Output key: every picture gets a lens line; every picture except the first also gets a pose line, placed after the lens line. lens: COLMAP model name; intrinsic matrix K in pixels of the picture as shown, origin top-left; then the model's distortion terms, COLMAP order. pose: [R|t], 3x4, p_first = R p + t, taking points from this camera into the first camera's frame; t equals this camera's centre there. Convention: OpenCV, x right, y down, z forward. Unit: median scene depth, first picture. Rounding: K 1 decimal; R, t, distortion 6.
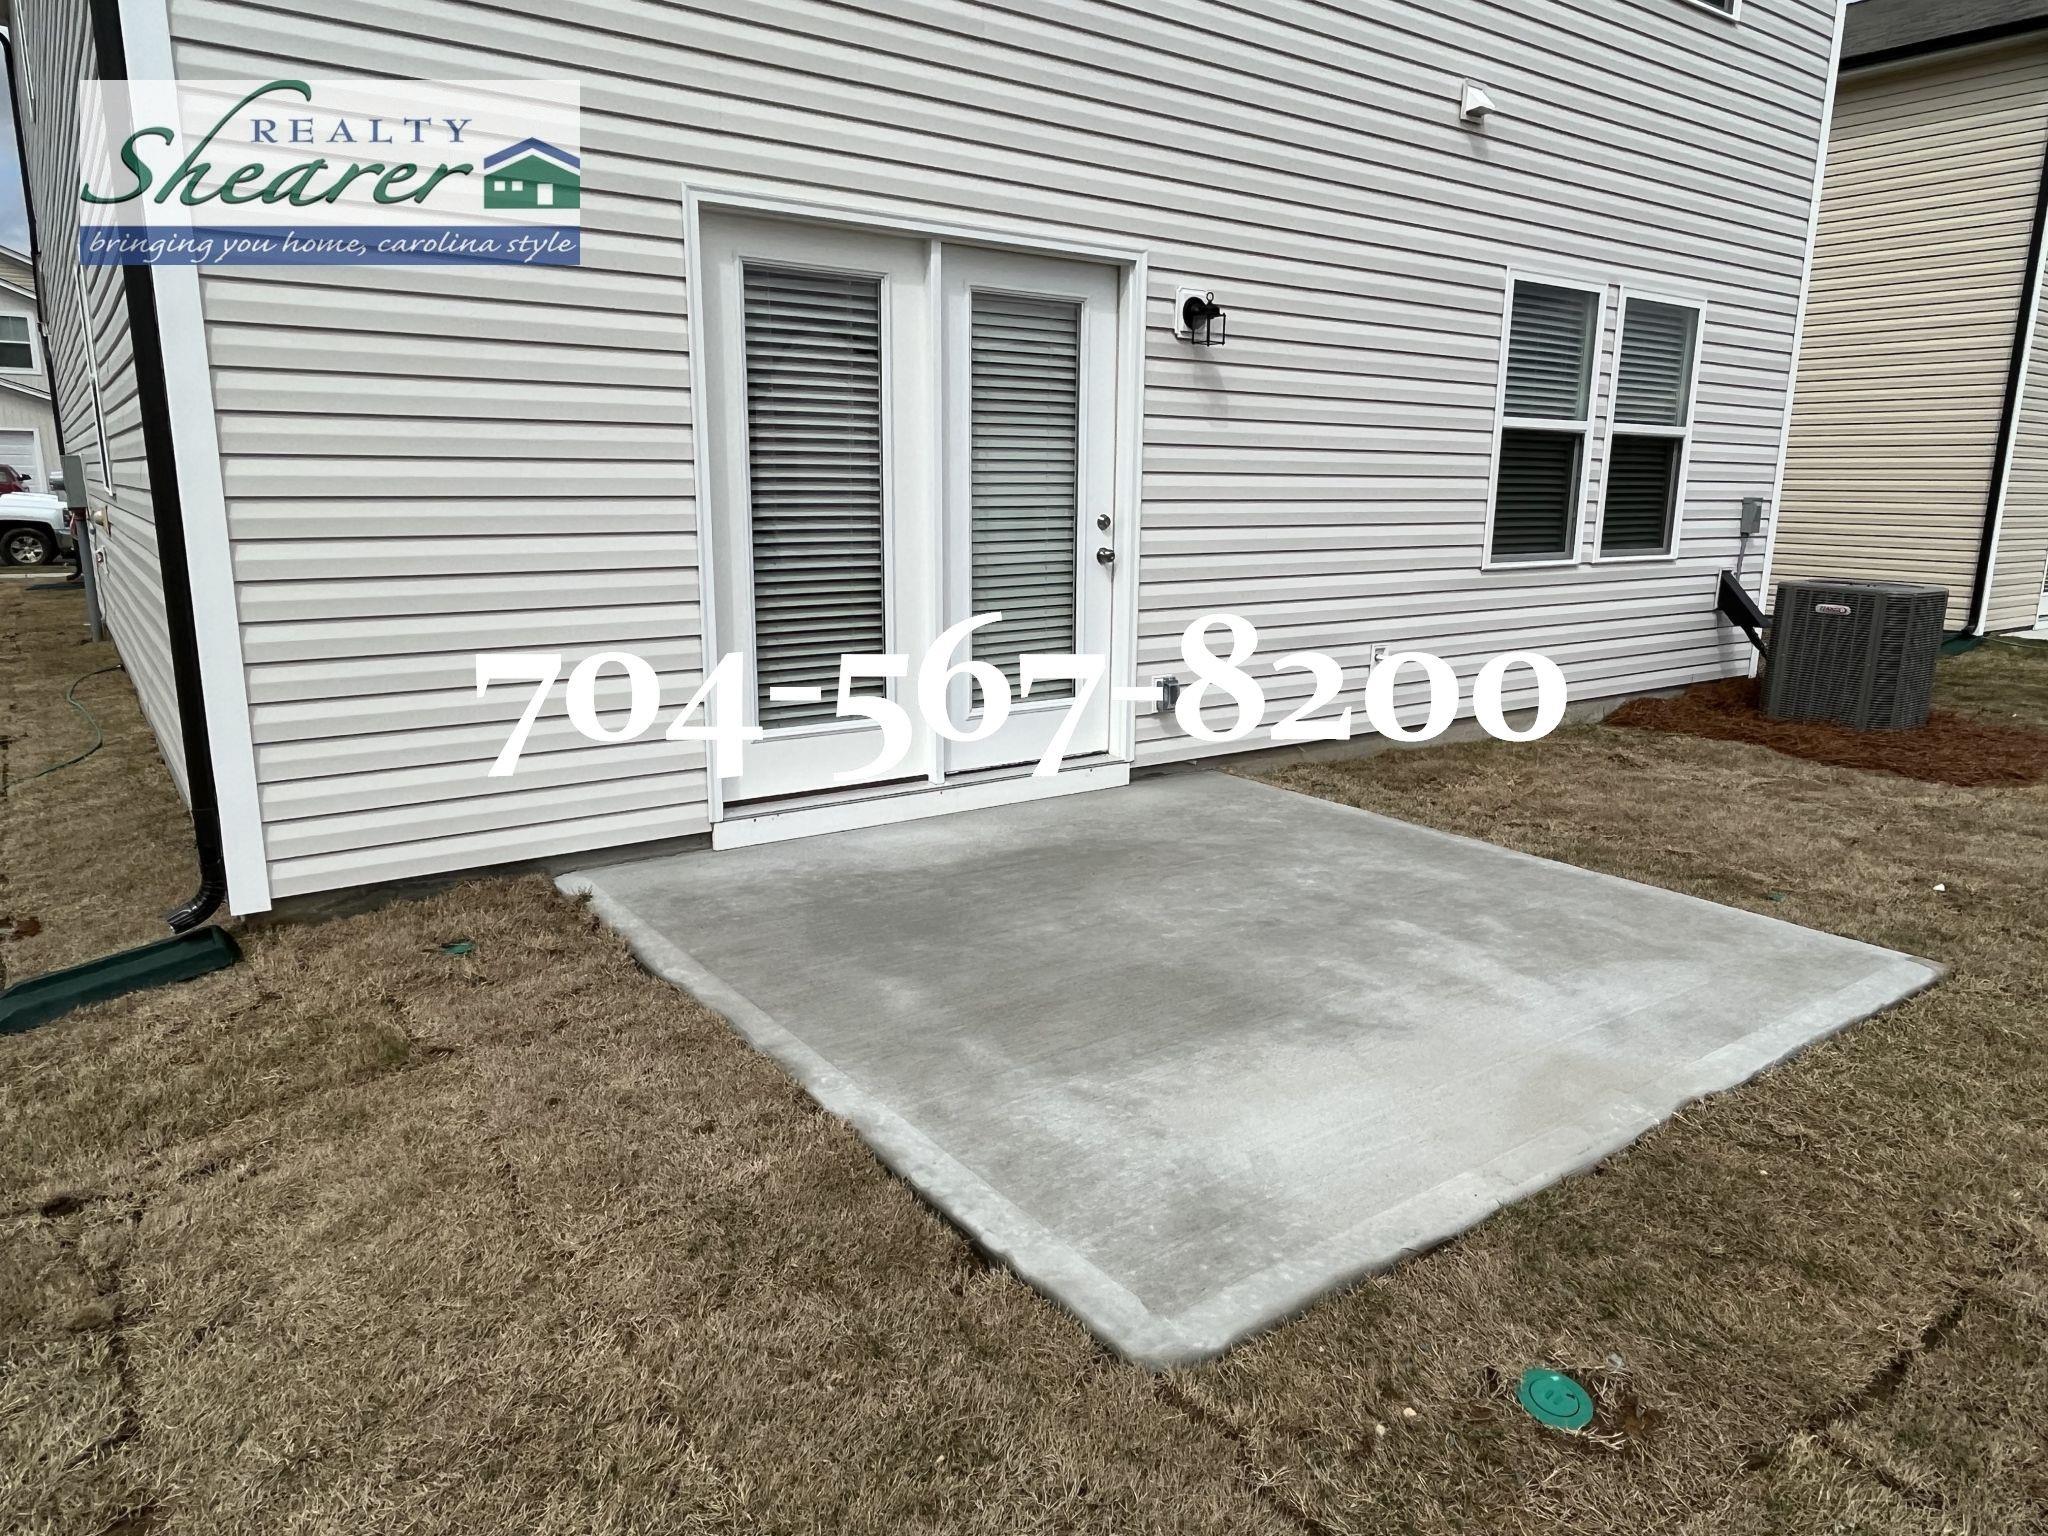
lens RADIAL K [[1334.5, 0, 1024.5], [0, 1334.5, 769.8], [0, 0, 1]] dist [-0.004817, 0.004486]
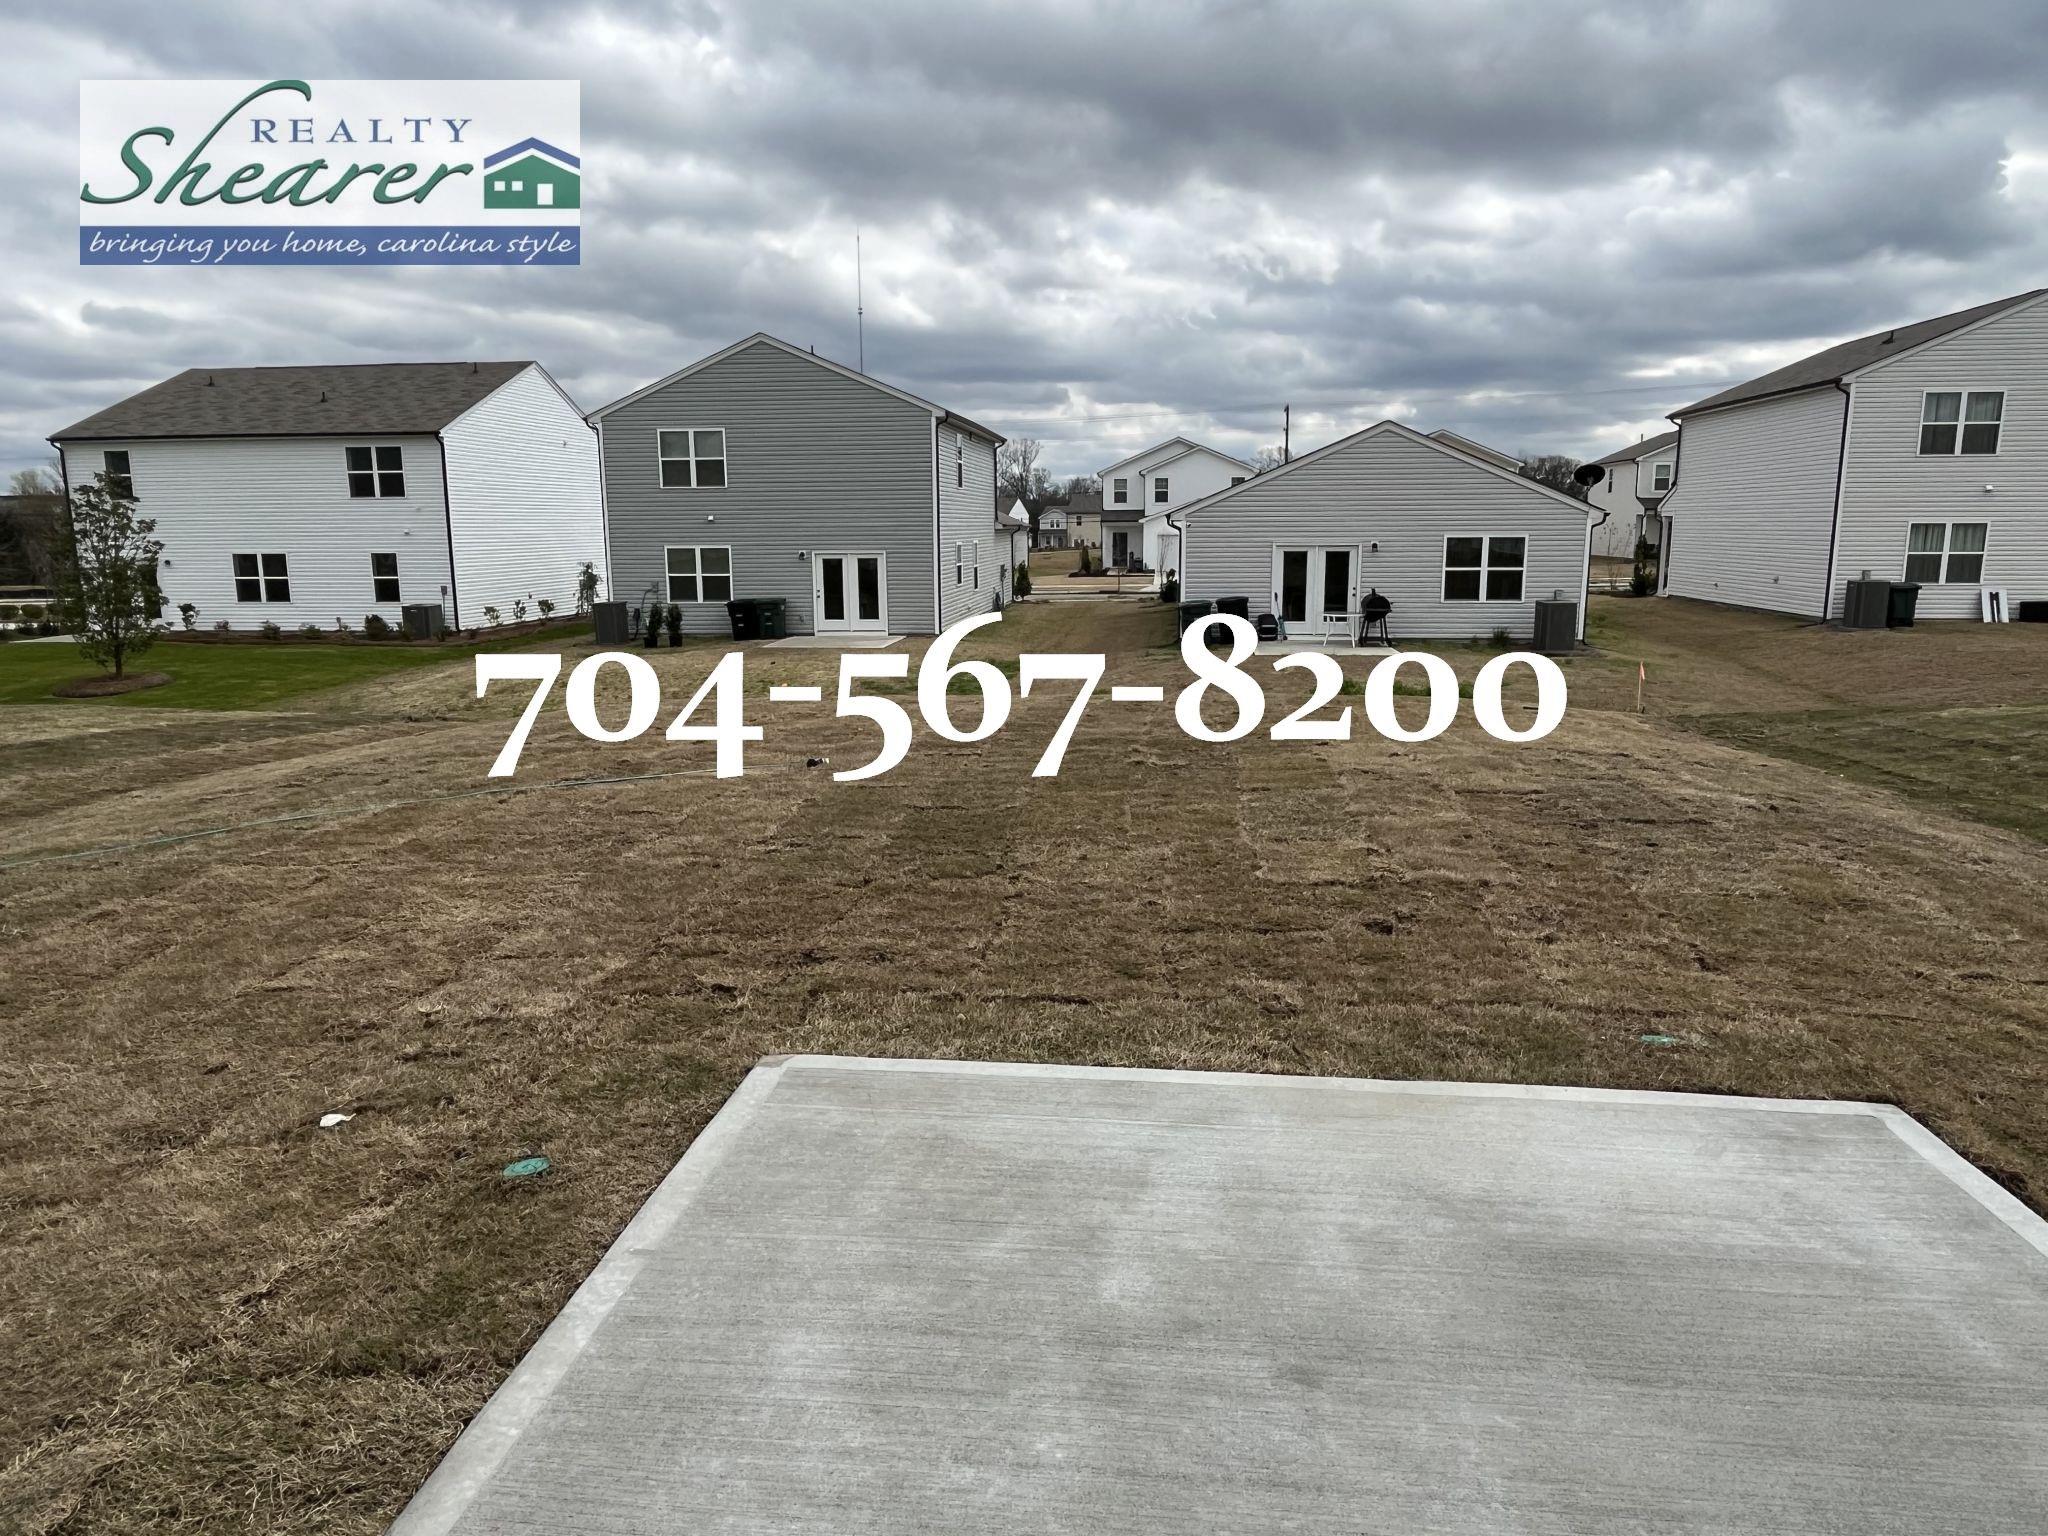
lens RADIAL K [[1334.5, 0, 1026.9], [0, 1334.5, 769.1], [0, 0, 1]] dist [-0.004817, 0.004486]
pose [[-0.739074, -0.134925, 0.659973, -0.070760], [0.134681, 0.930357, 0.341025, -0.327879], [-0.660023, 0.340928, -0.669431, 1.320204]]
